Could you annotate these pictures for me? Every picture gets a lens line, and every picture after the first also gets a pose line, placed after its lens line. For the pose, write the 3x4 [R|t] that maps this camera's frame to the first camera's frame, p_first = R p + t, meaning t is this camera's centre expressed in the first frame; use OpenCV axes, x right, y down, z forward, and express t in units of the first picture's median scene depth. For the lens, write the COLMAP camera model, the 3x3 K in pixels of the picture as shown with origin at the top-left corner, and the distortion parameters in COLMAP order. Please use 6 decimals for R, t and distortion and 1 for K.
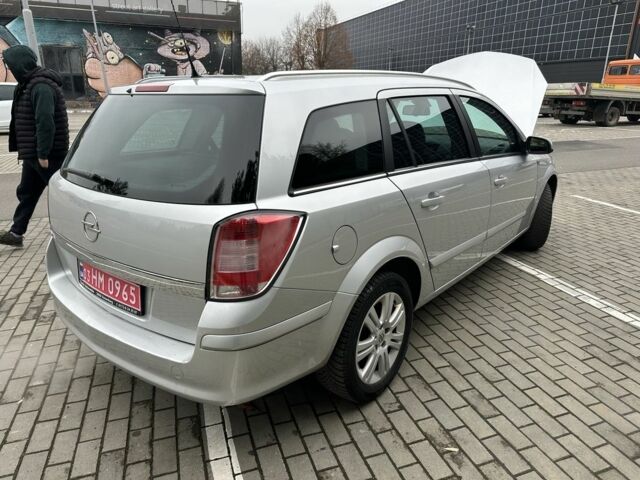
lens RADIAL K [[458.9, 0, 320.0], [0, 458.9, 240.0], [0, 0, 1]] dist [0.003334, 0.001962]
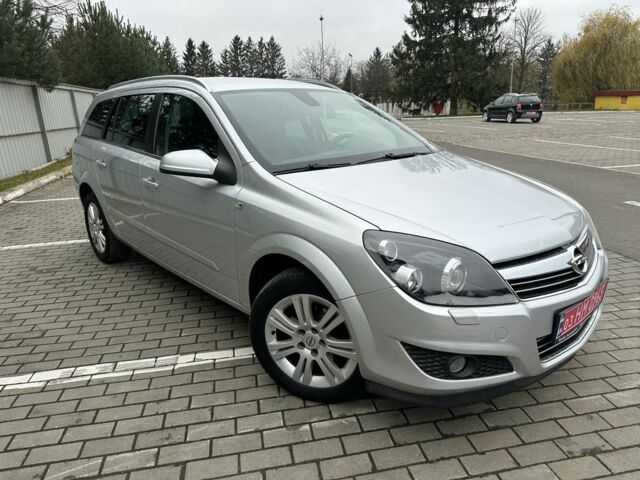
lens RADIAL K [[432.5, 0, 320.0], [0, 432.5, 240.0], [0, 0, 1]] dist [-0.000281, 0.000140]
pose [[-0.130391, 0.307121, -0.942696, 1.179504], [-0.279906, 0.900732, 0.332165, -0.407633], [0.951131, 0.307178, -0.031482, 1.348112]]
